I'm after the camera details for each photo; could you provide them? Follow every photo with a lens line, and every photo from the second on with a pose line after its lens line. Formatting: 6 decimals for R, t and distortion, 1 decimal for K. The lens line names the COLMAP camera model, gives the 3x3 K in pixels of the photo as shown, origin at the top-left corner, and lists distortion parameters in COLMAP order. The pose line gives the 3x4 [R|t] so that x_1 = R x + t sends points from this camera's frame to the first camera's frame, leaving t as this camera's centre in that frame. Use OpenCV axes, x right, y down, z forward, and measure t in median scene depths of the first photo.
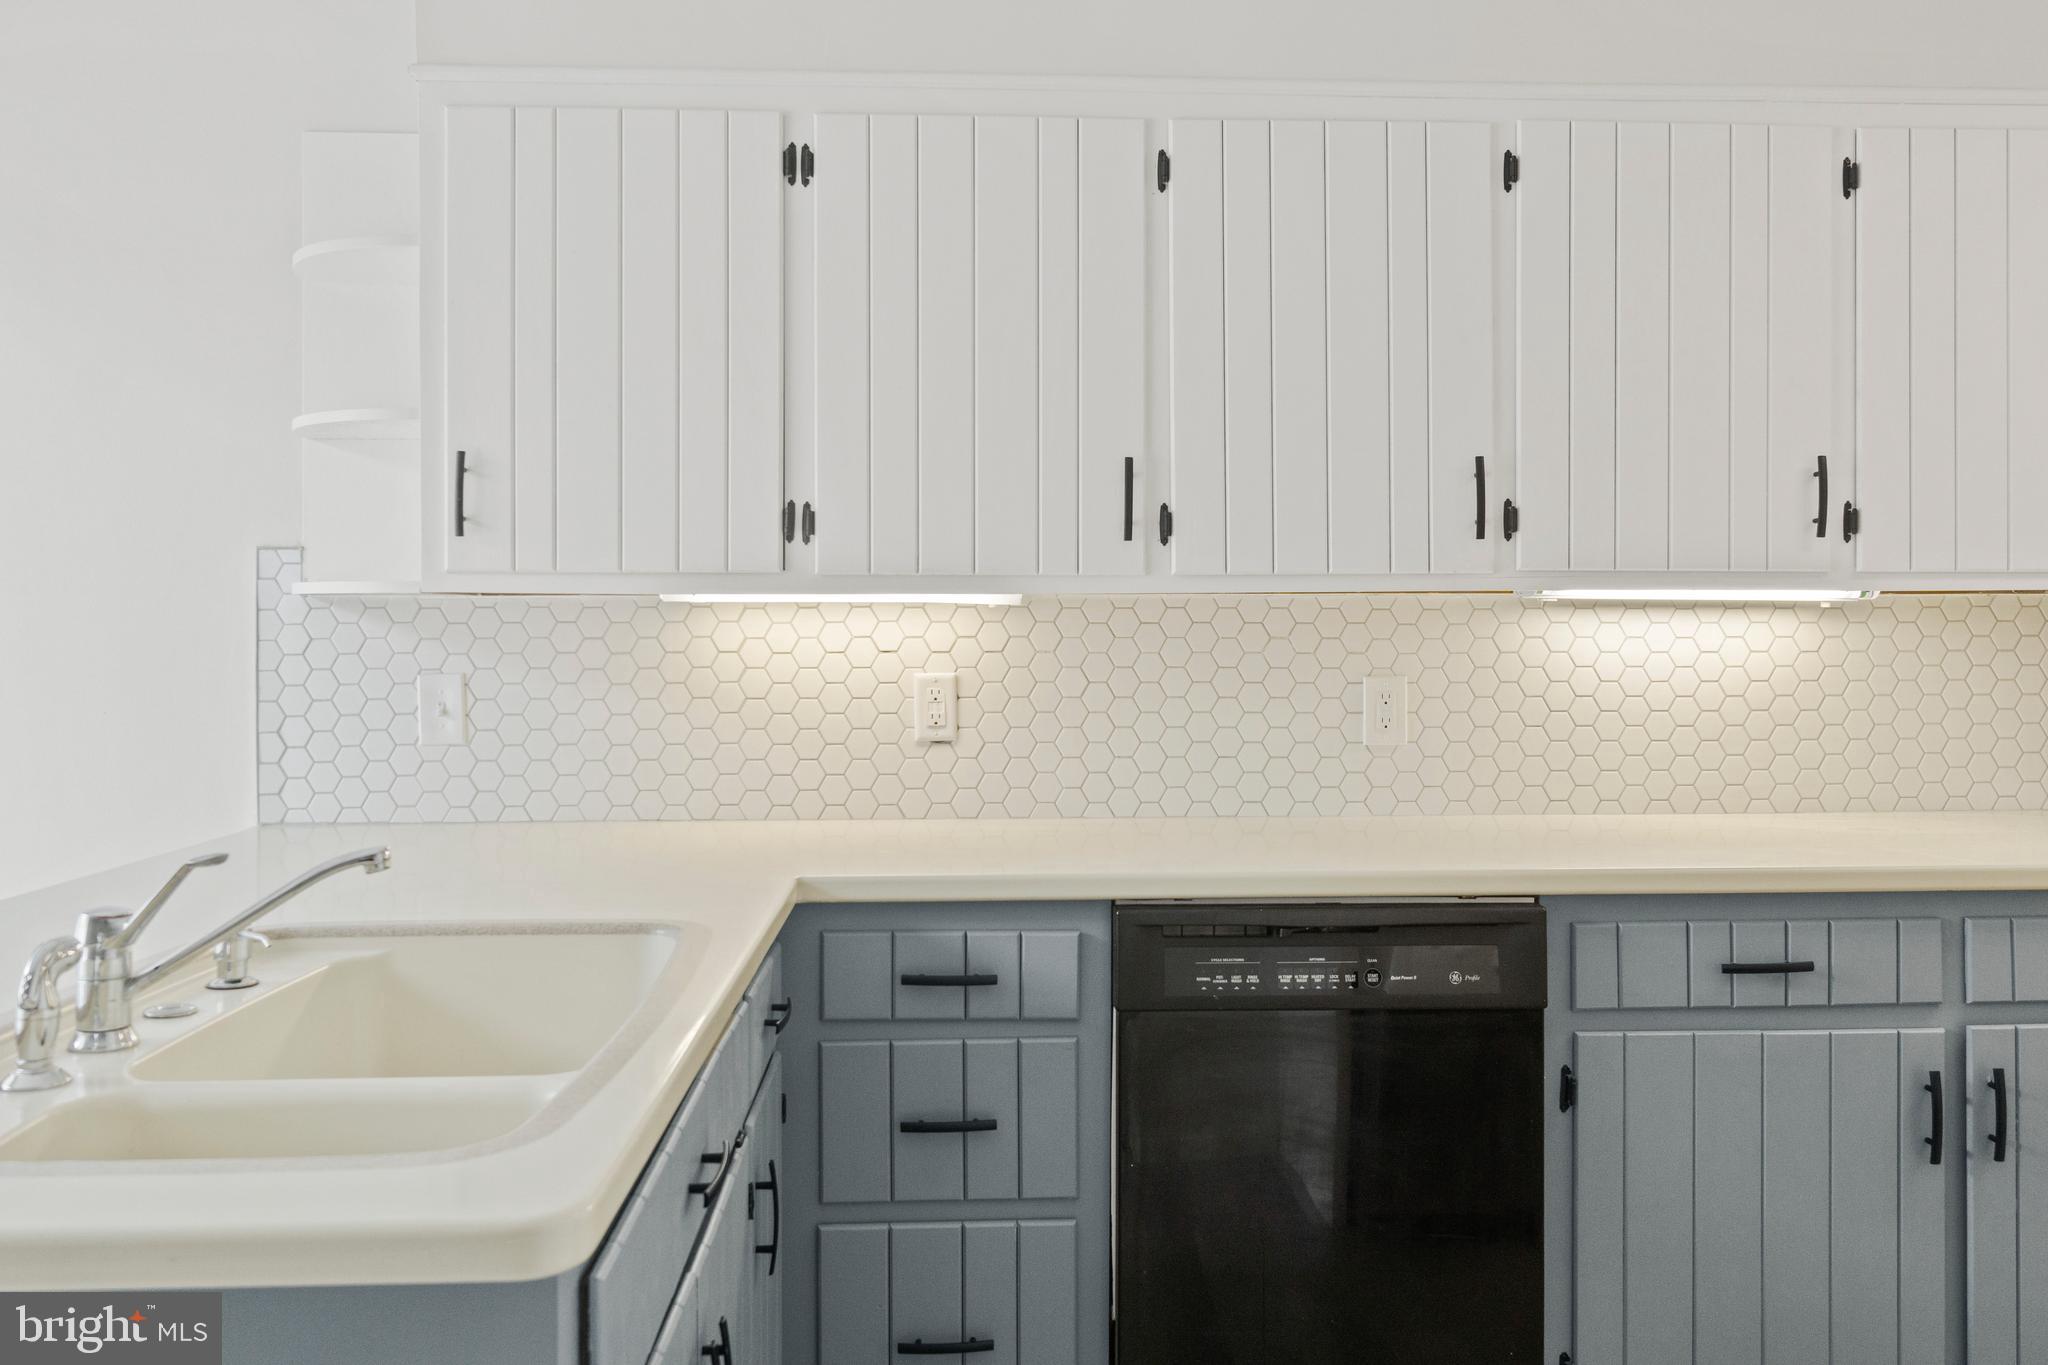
lens RADIAL K [[1593.6, 0, 1026.2], [0, 1593.6, 625.3], [0, 0, 1]] dist [-0.001396, -0.003178]
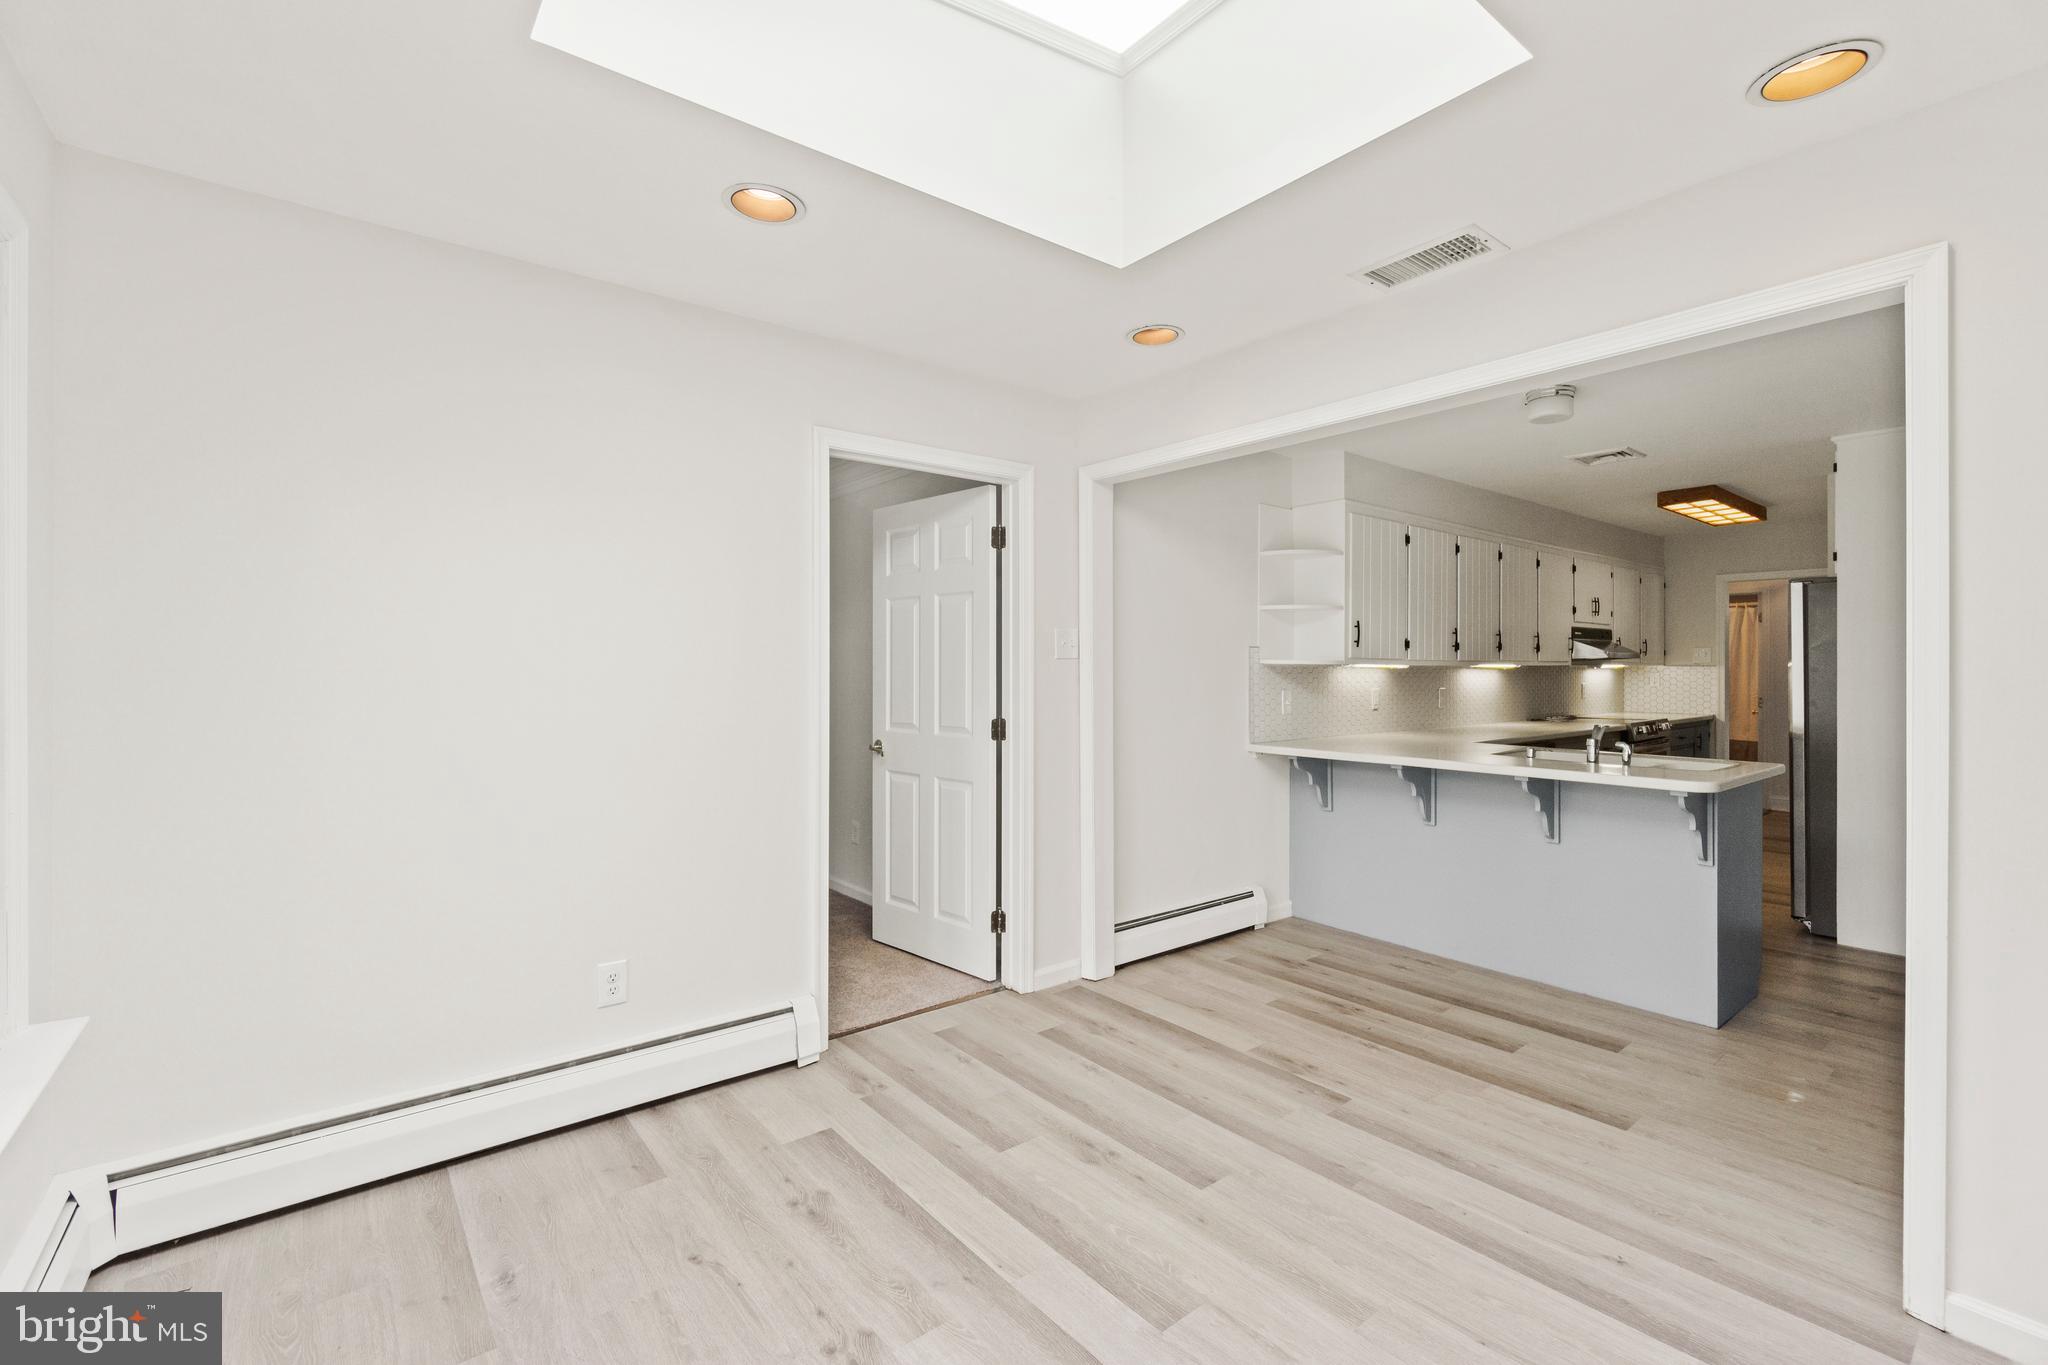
lens RADIAL K [[892.3, 0, 1033.4], [0, 892.3, 663.0], [0, 0, 1]] dist [0.000099, 0.000223]
pose [[0.808013, 0.006837, 0.589125, -1.728027], [-0.005181, 0.999976, -0.004499, -0.010320], [-0.589142, 0.000583, 0.808029, -0.069892]]
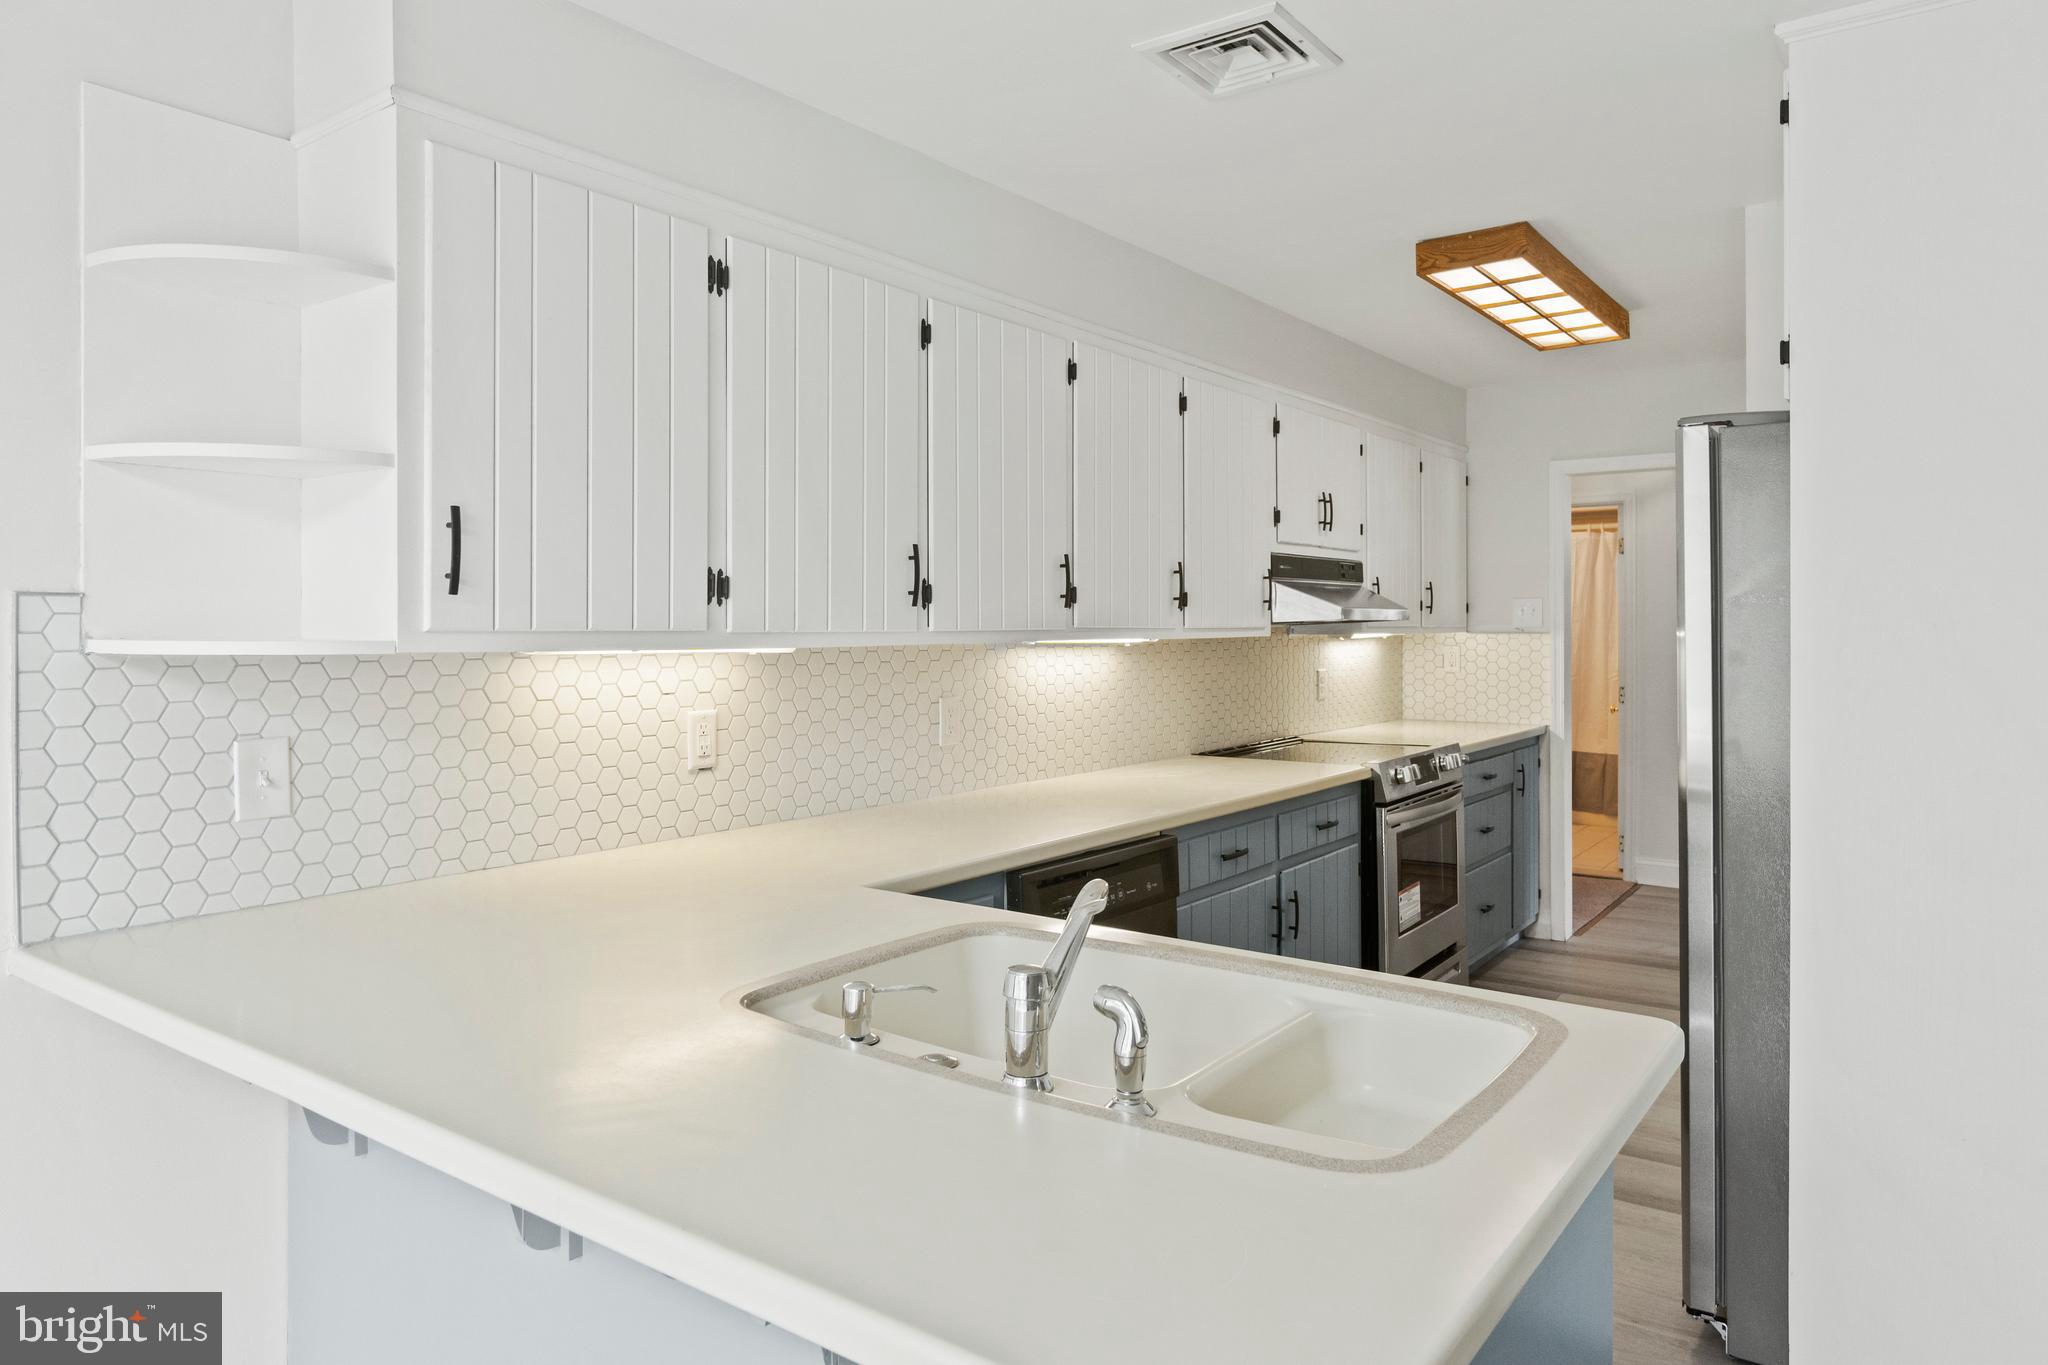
lens RADIAL K [[1304.5, 0, 1030.4], [0, 1304.5, 616.8], [0, 0, 1]] dist [-0.004841, 0.001455]
pose [[0.632931, 0.006503, 0.774181, -0.657038], [-0.001502, 0.999973, -0.007172, -0.033031], [-0.774207, 0.003377, 0.632924, 0.205715]]
